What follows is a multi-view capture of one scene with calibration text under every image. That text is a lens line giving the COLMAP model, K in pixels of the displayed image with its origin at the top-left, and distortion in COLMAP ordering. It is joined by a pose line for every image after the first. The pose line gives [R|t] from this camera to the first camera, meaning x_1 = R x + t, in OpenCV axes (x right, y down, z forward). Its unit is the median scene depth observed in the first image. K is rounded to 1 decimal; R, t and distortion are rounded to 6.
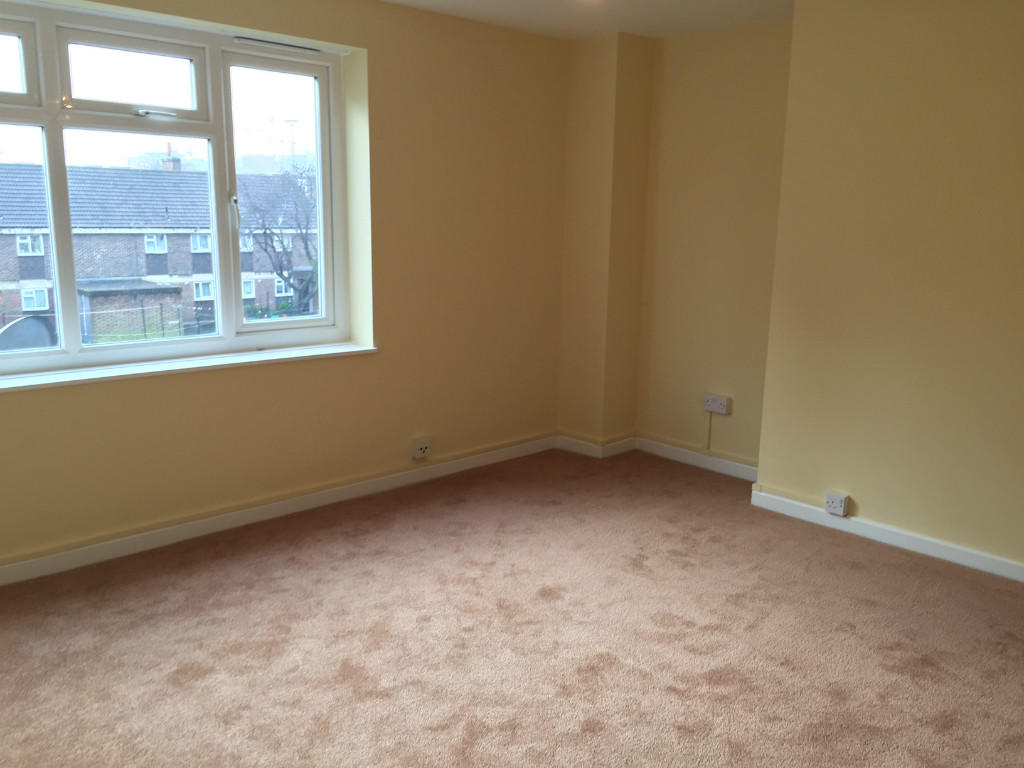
lens RADIAL K [[854.8, 0, 513.2], [0, 854.8, 385.5], [0, 0, 1]] dist [0.000888, -0.012856]
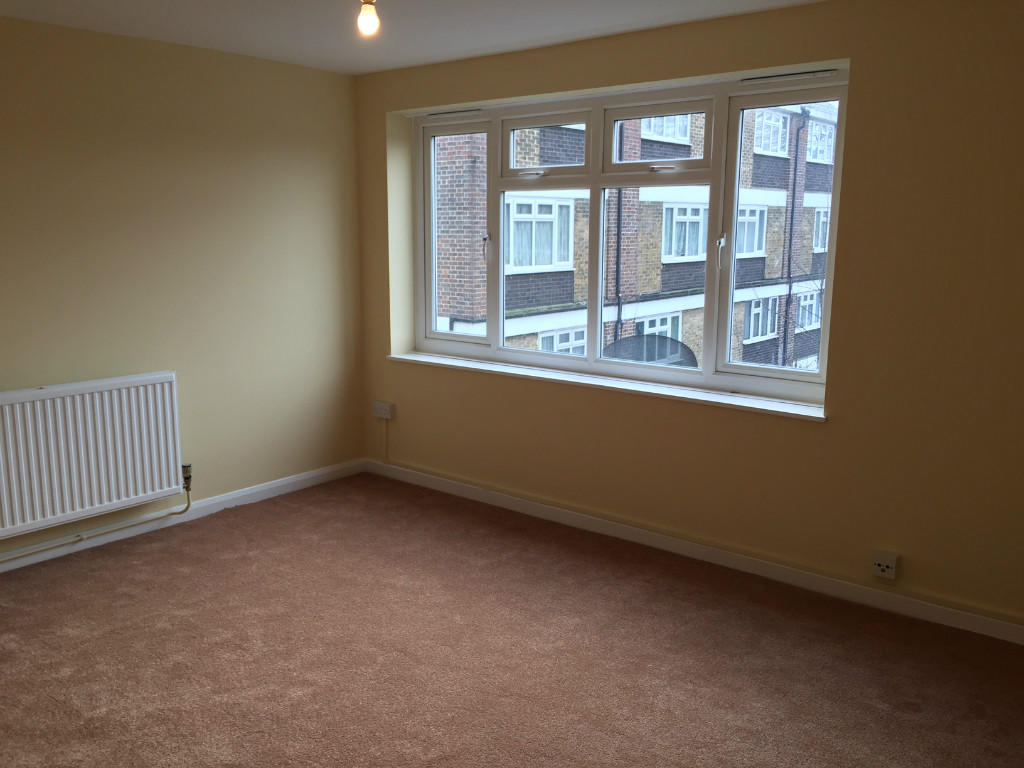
lens RADIAL K [[854.8, 0, 512.7], [0, 854.8, 384.6], [0, 0, 1]] dist [0.000888, -0.012856]
pose [[0.121283, 0.143310, -0.982218, 0.687657], [-0.211196, 0.970591, 0.115535, -0.120116], [0.969890, 0.193428, 0.147983, 0.662262]]
